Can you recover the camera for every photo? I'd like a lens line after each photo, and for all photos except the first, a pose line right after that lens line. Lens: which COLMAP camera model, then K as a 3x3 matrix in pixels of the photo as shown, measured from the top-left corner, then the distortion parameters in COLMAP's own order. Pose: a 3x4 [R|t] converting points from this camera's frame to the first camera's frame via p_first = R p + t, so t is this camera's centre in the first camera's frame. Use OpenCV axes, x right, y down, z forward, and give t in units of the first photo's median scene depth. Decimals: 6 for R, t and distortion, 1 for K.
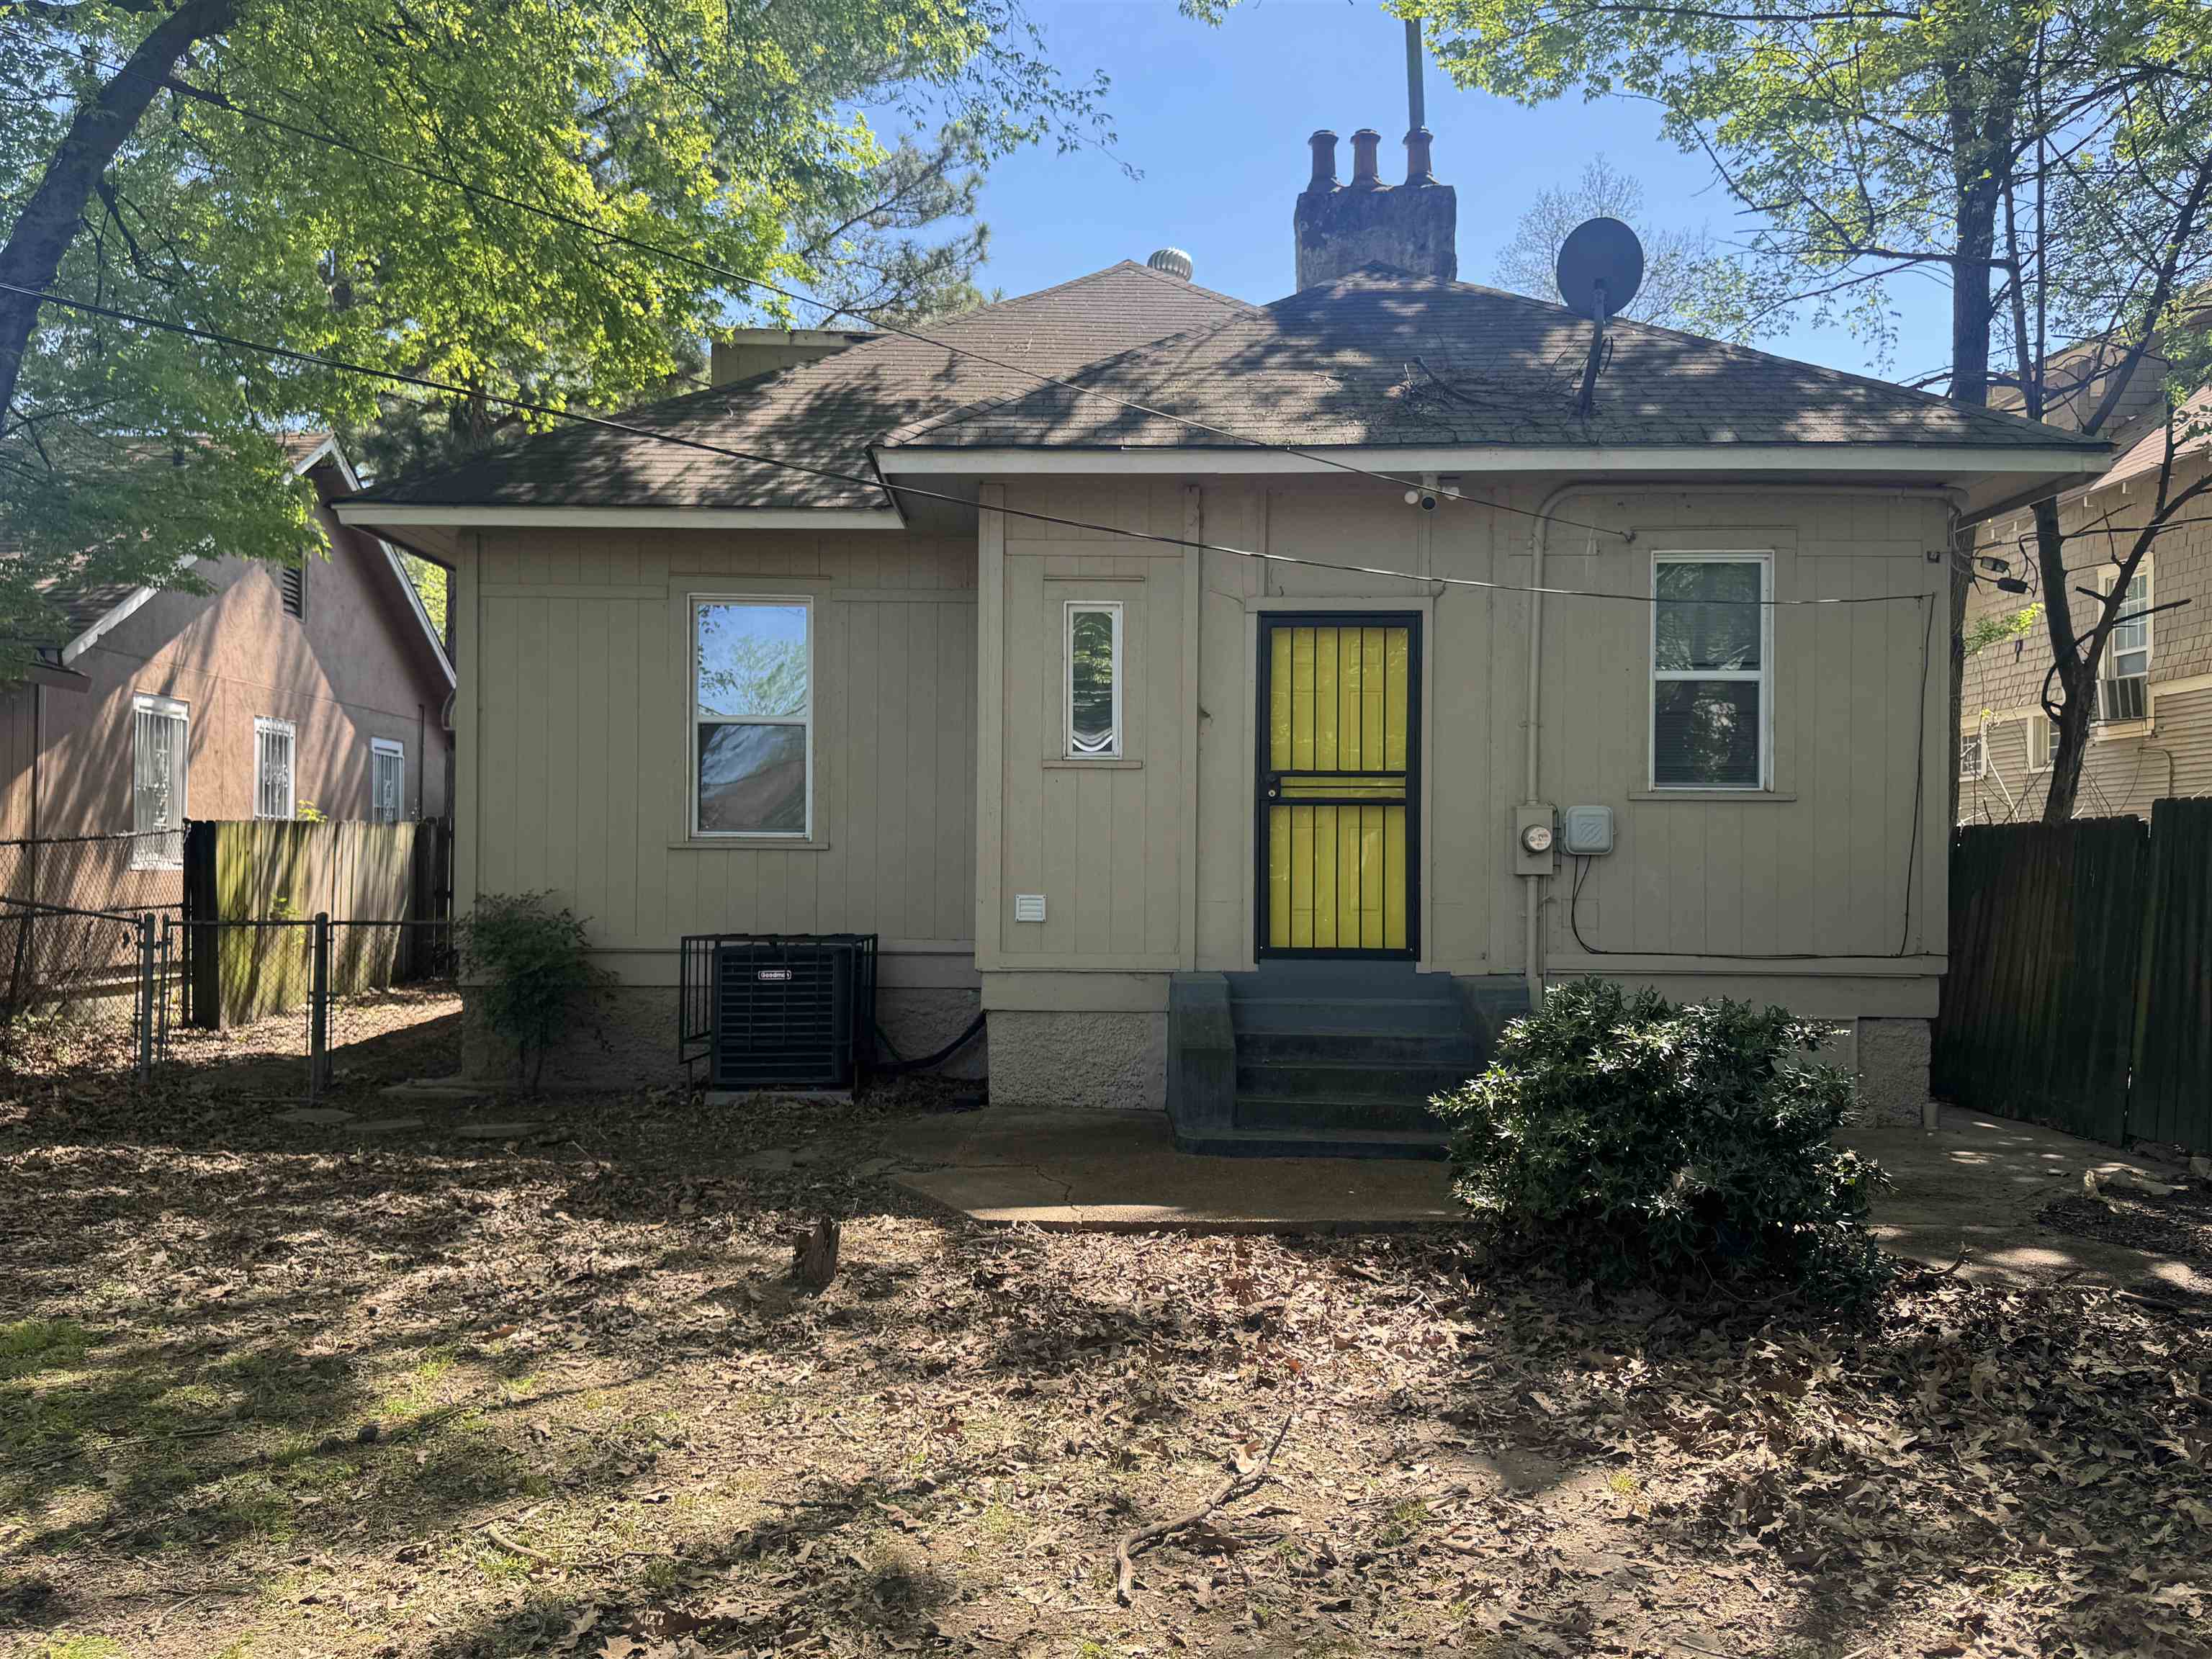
lens RADIAL K [[1726.1, 0, 1101.5], [0, 1726.1, 845.3], [0, 0, 1]] dist [0.030696, -0.004974]
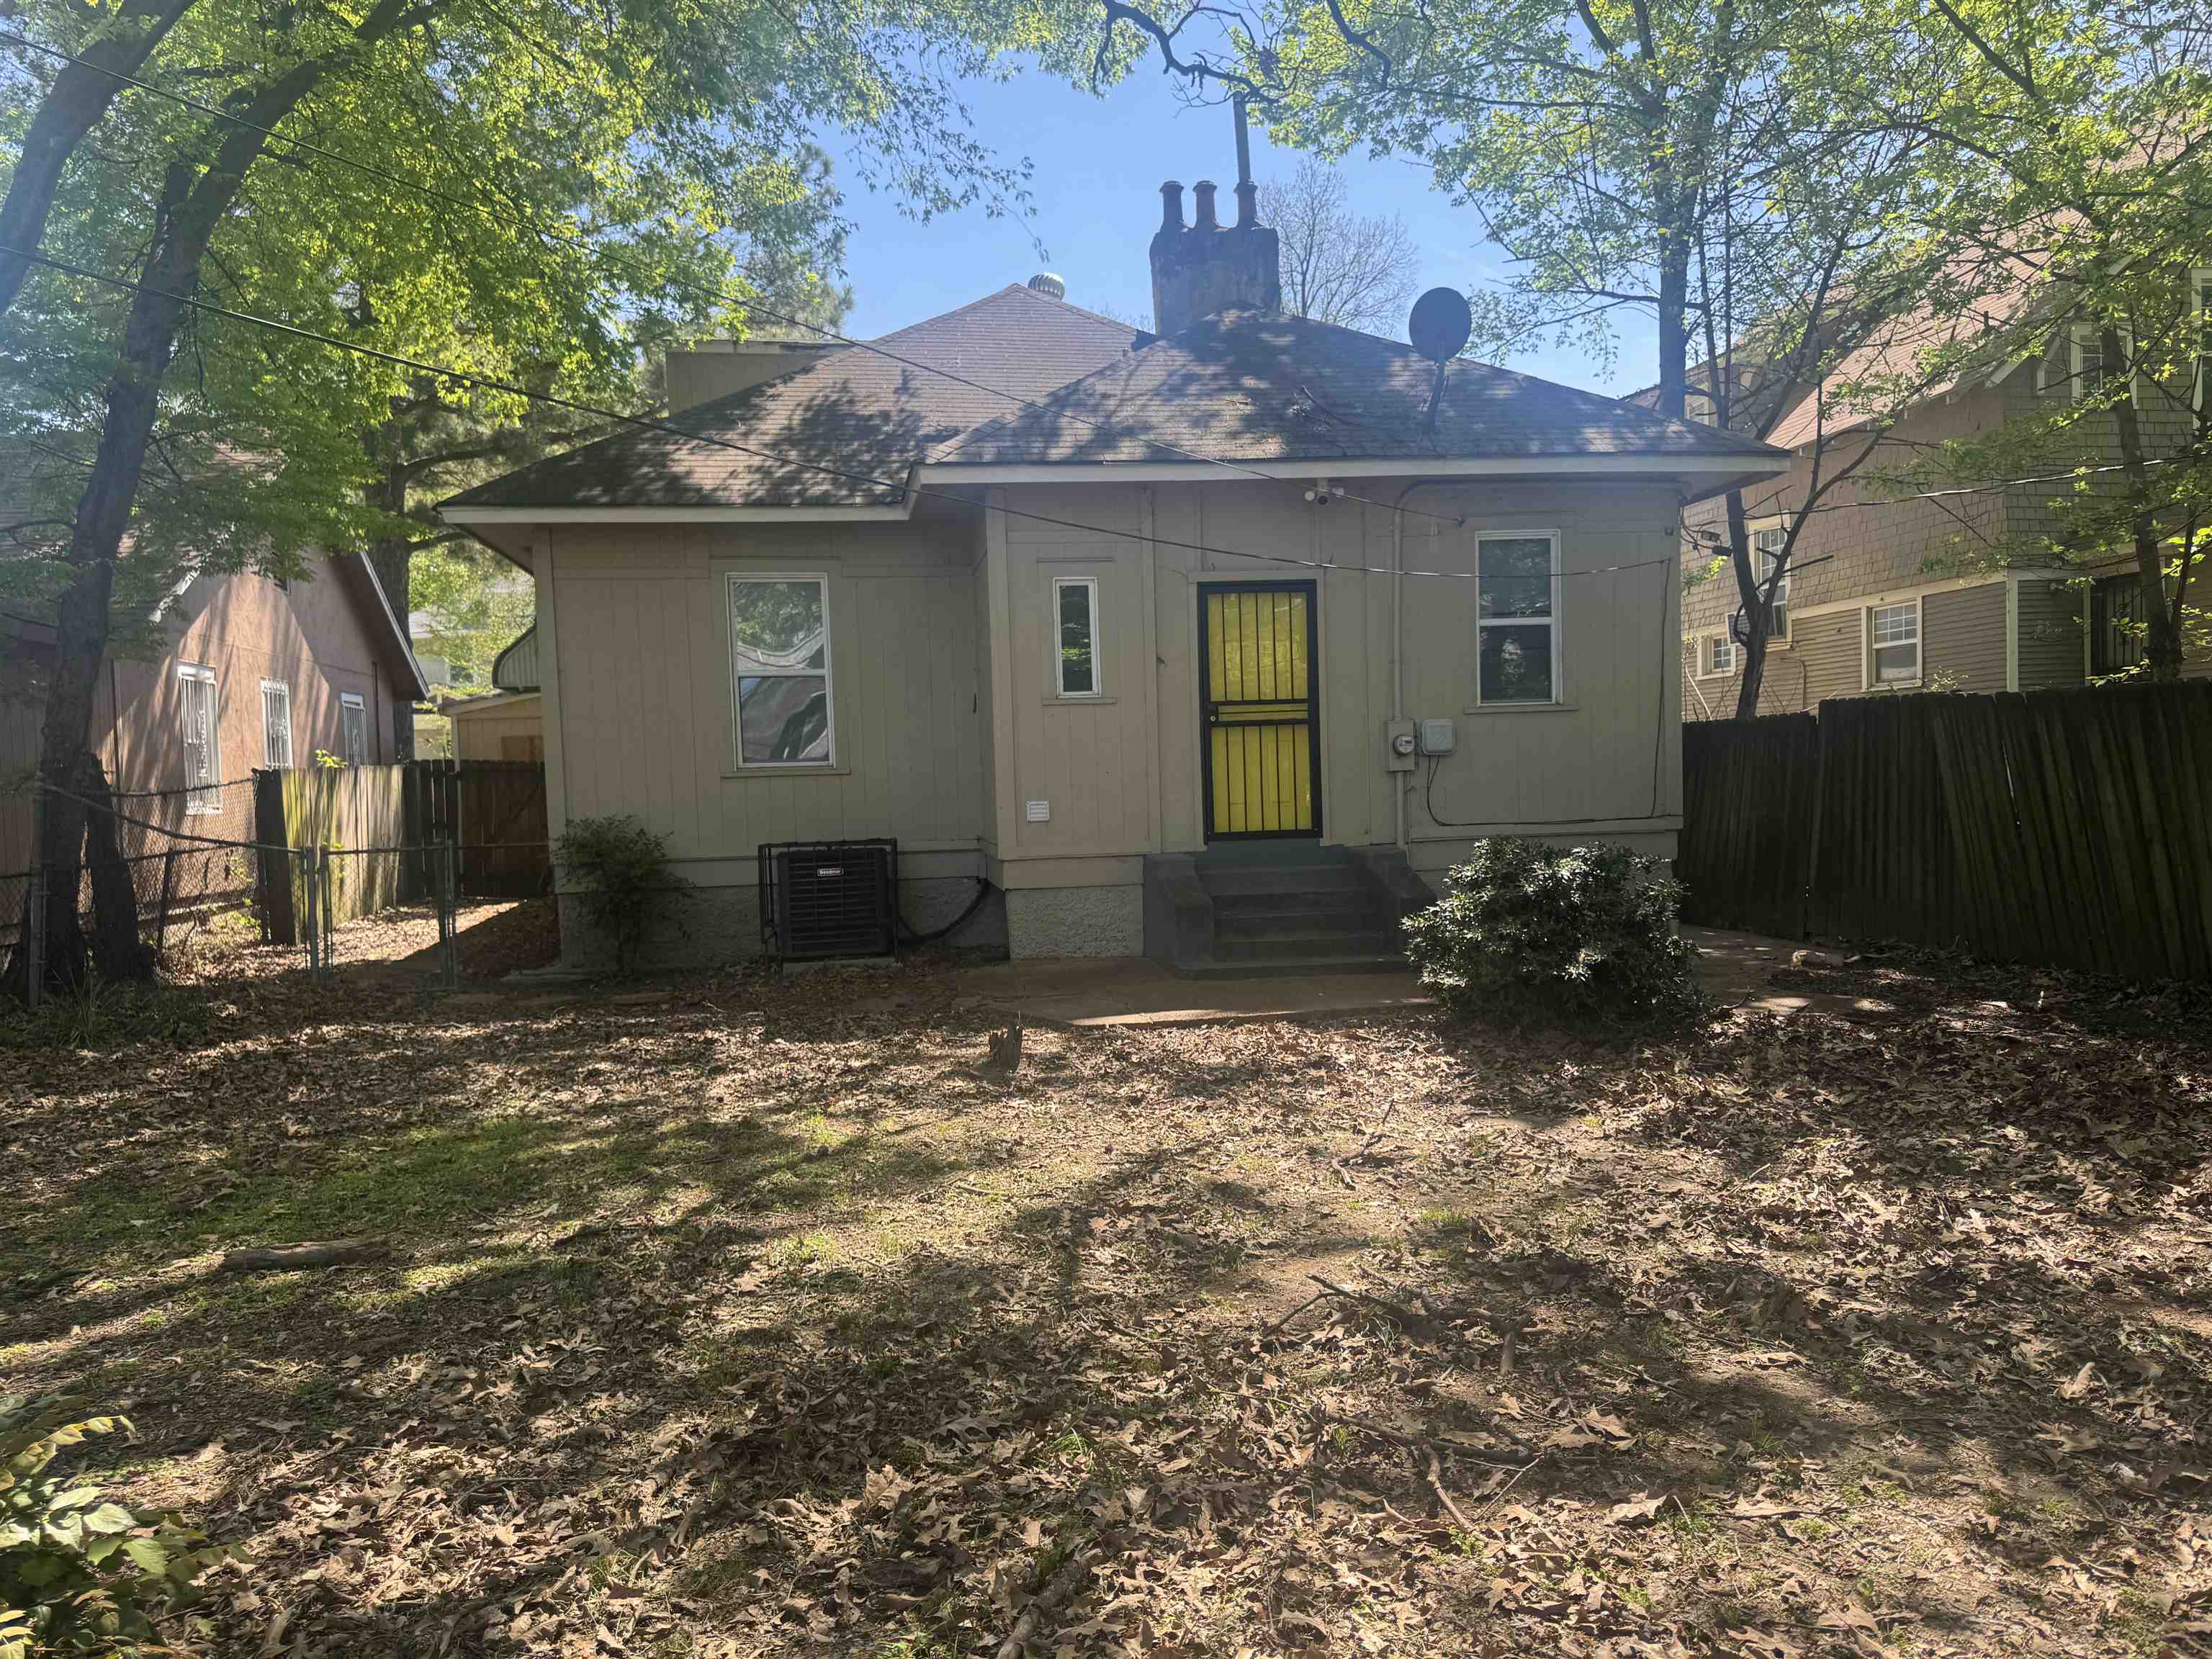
lens RADIAL K [[1528.4, 0, 1099.5], [0, 1528.4, 839.7], [0, 0, 1]] dist [0.063418, -0.015177]
pose [[0.988947, -0.045055, 0.141260, -0.160806], [0.038037, 0.997923, 0.051991, -0.000939], [-0.143309, -0.046043, 0.988606, -0.172365]]
